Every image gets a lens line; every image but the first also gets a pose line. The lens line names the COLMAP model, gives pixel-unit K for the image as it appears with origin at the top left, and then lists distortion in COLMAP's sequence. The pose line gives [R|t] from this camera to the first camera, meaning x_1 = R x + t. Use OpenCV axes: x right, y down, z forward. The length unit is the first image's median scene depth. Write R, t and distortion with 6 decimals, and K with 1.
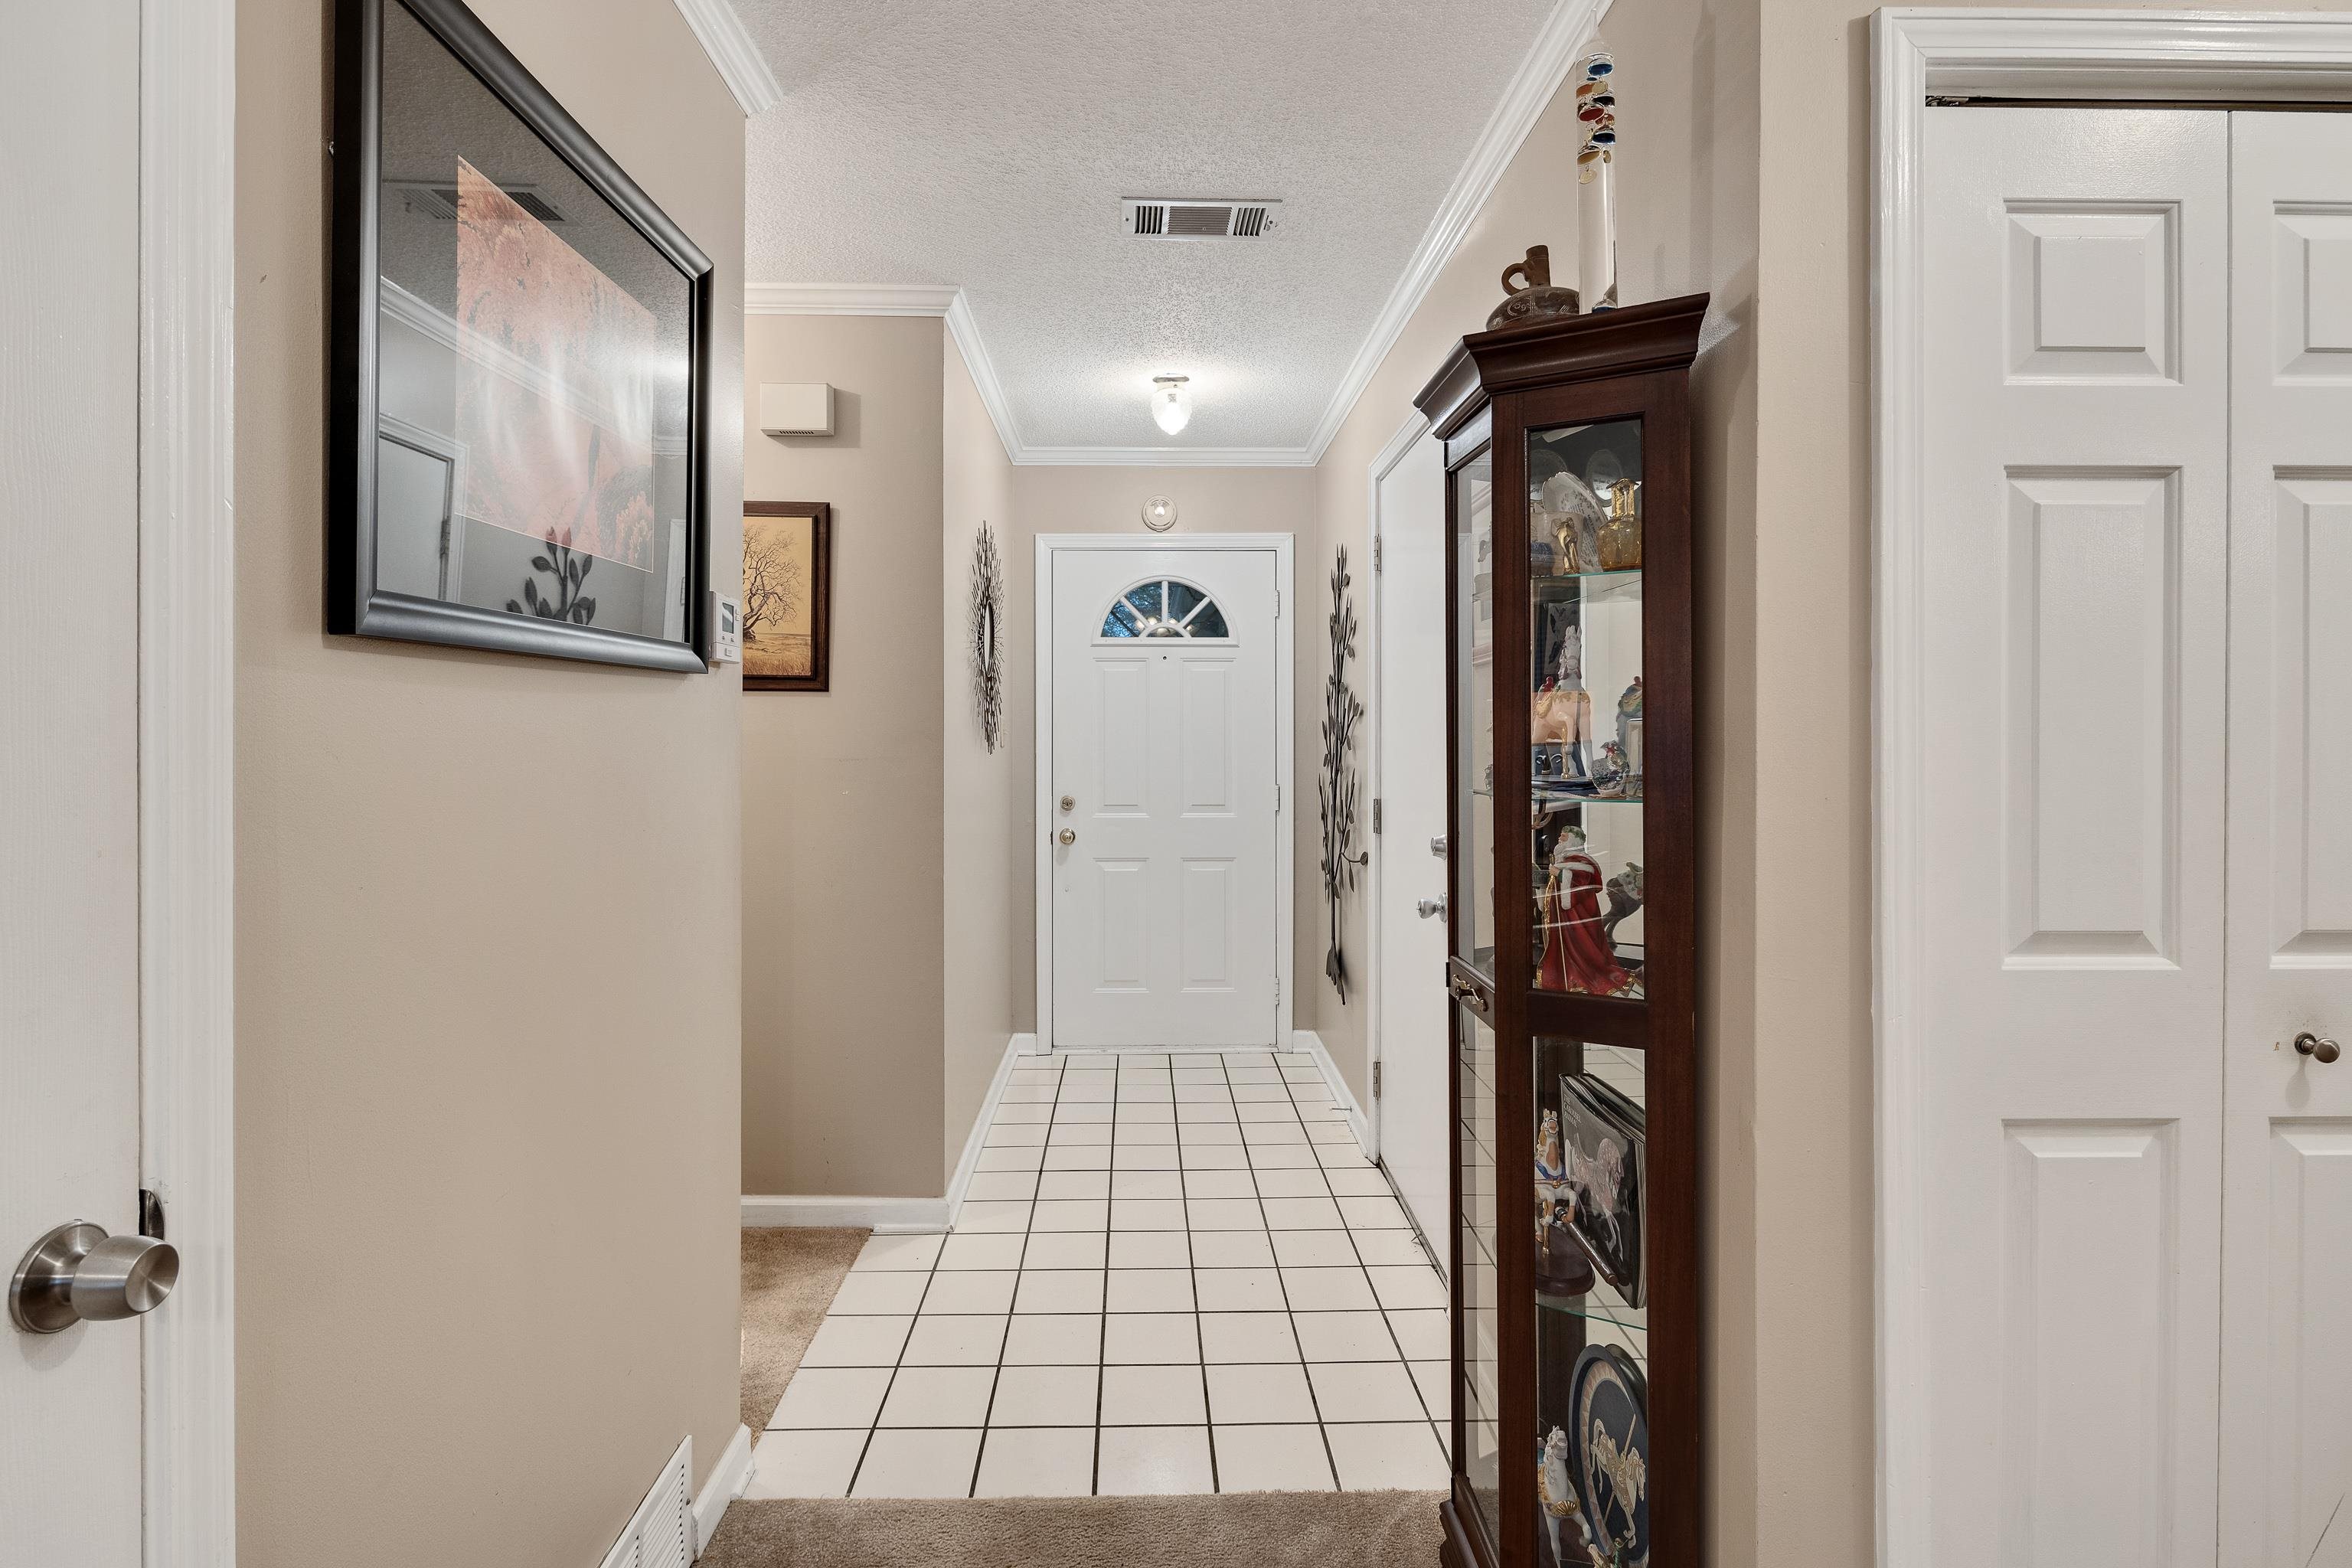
lens RADIAL K [[1143.2, 0, 1143.8], [0, 1143.2, 737.3], [0, 0, 1]] dist [0.002162, -0.004120]
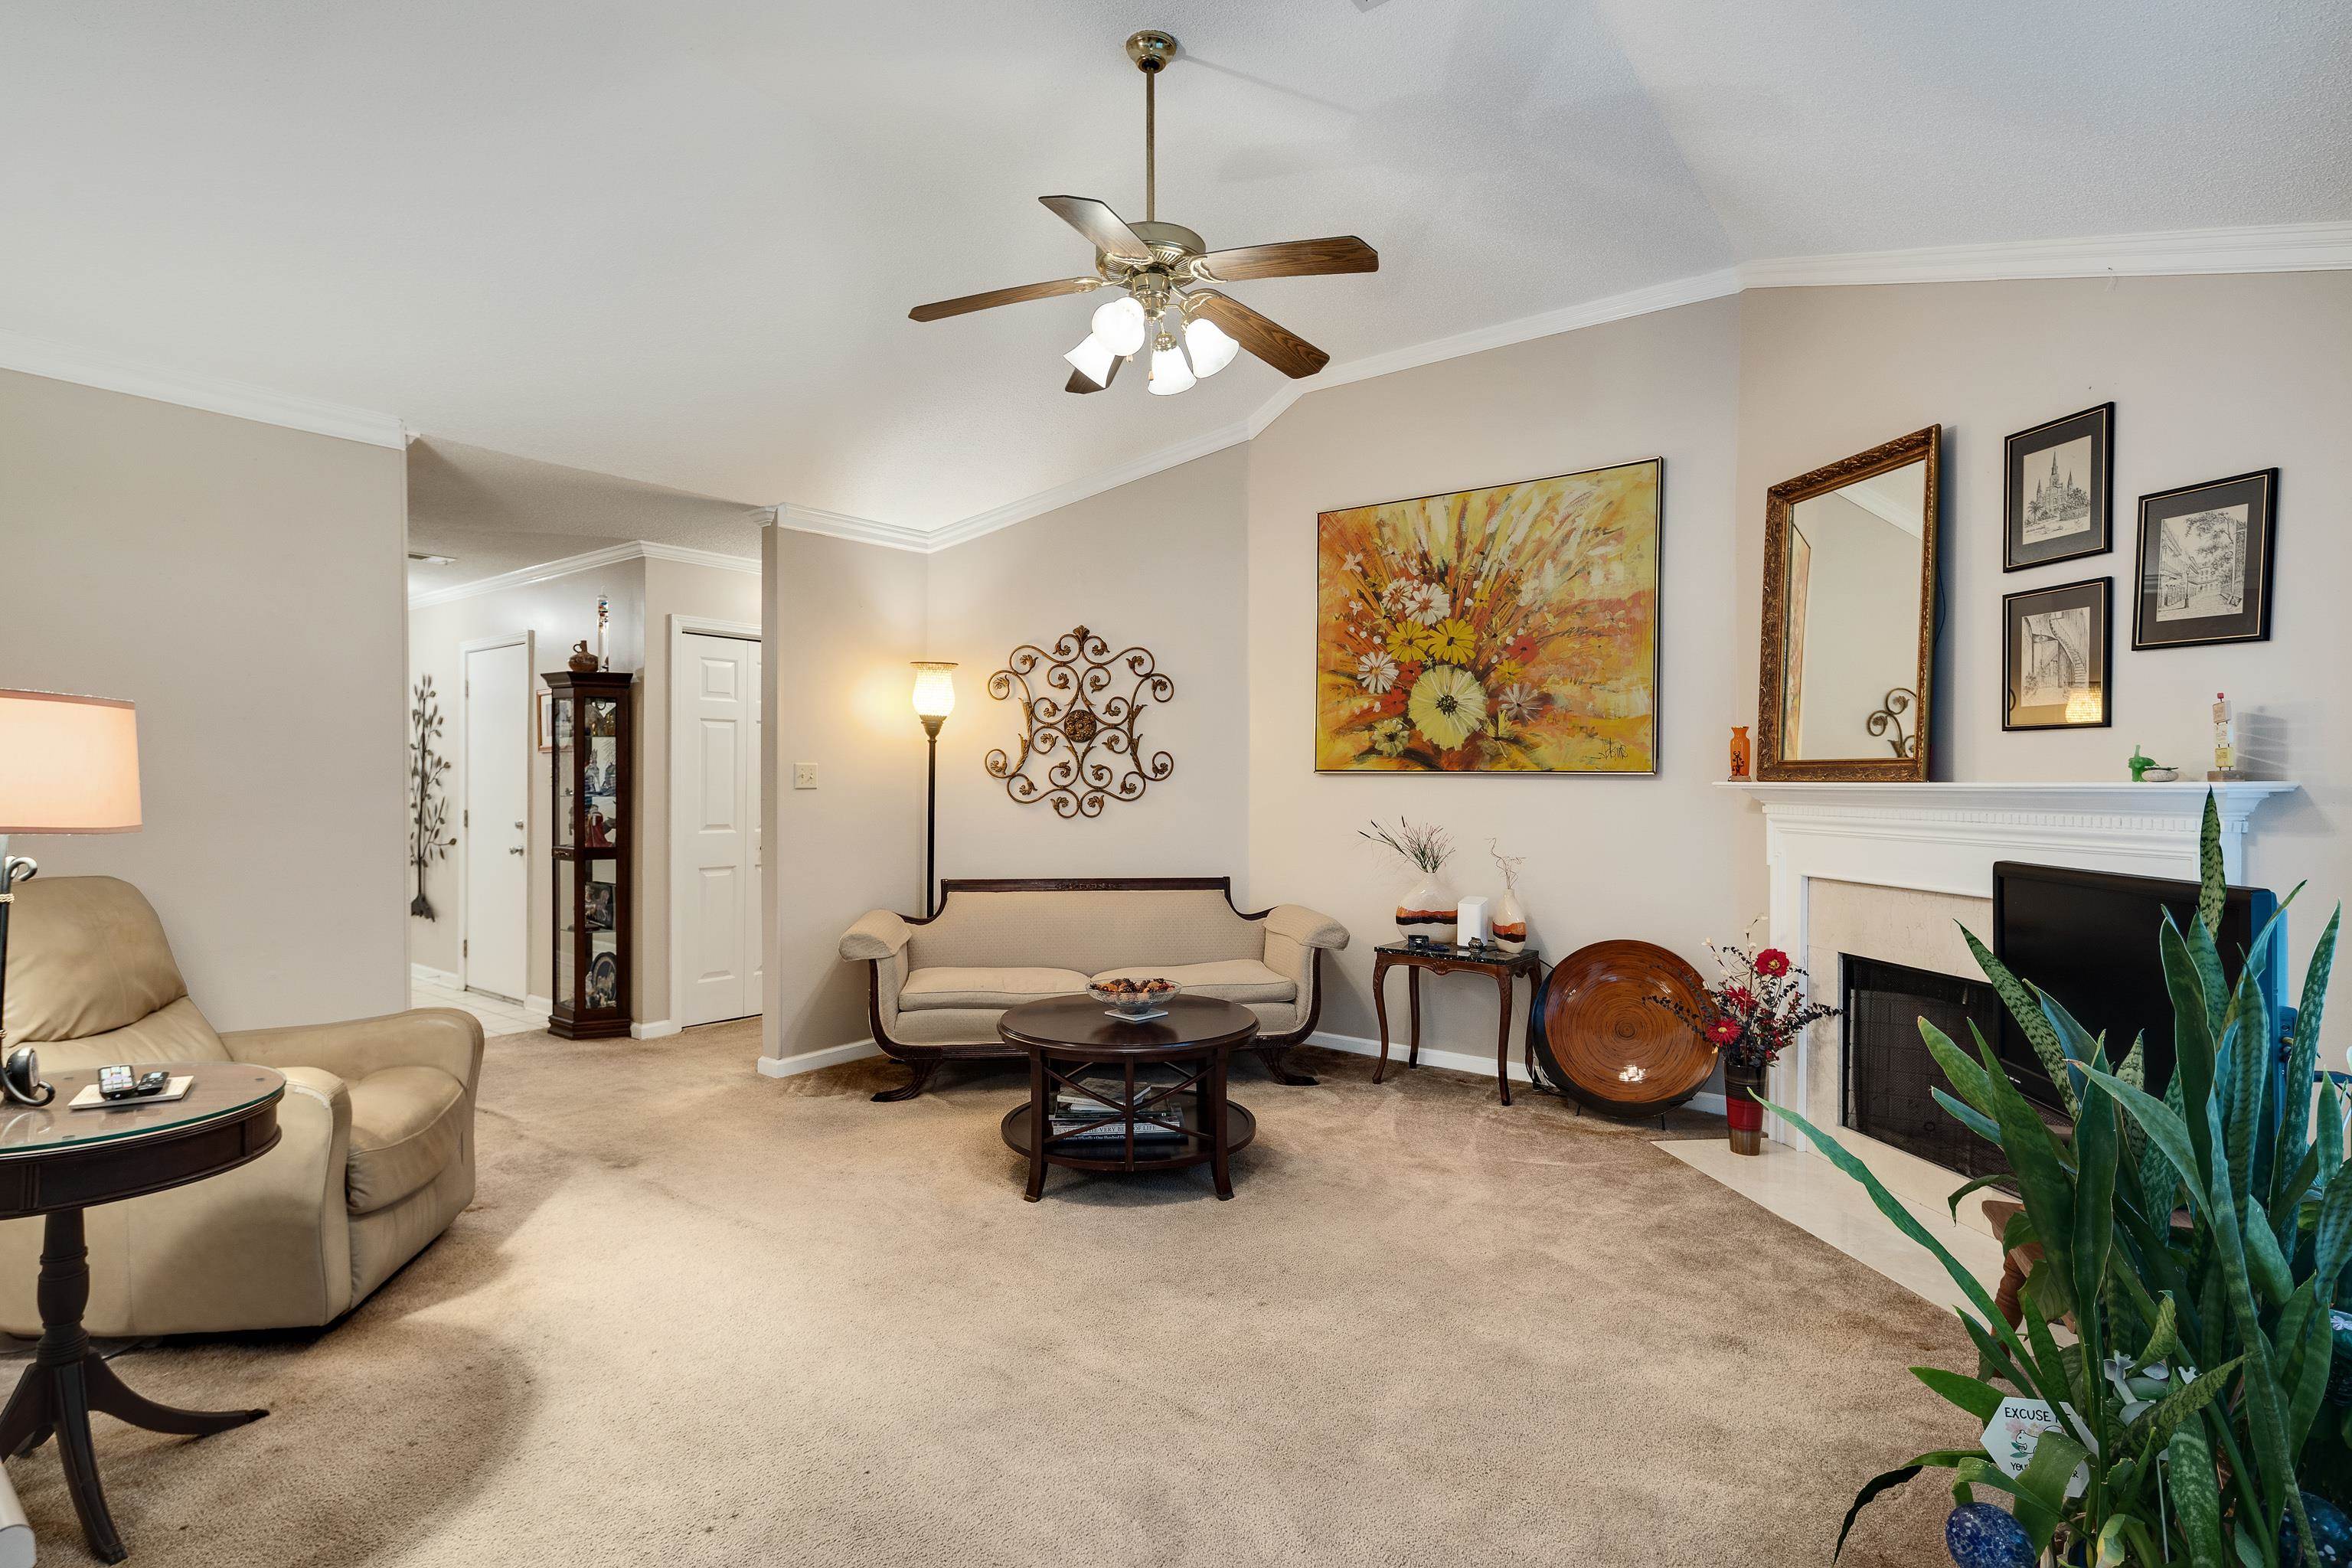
lens RADIAL K [[1143.2, 0, 1173.0], [0, 1143.2, 794.6], [0, 0, 1]] dist [0.002162, -0.004120]
pose [[0.613271, -0.002712, 0.789868, -1.461300], [-0.006303, 0.999945, 0.008327, 0.006515], [-0.789847, -0.010085, 0.613221, -2.860396]]
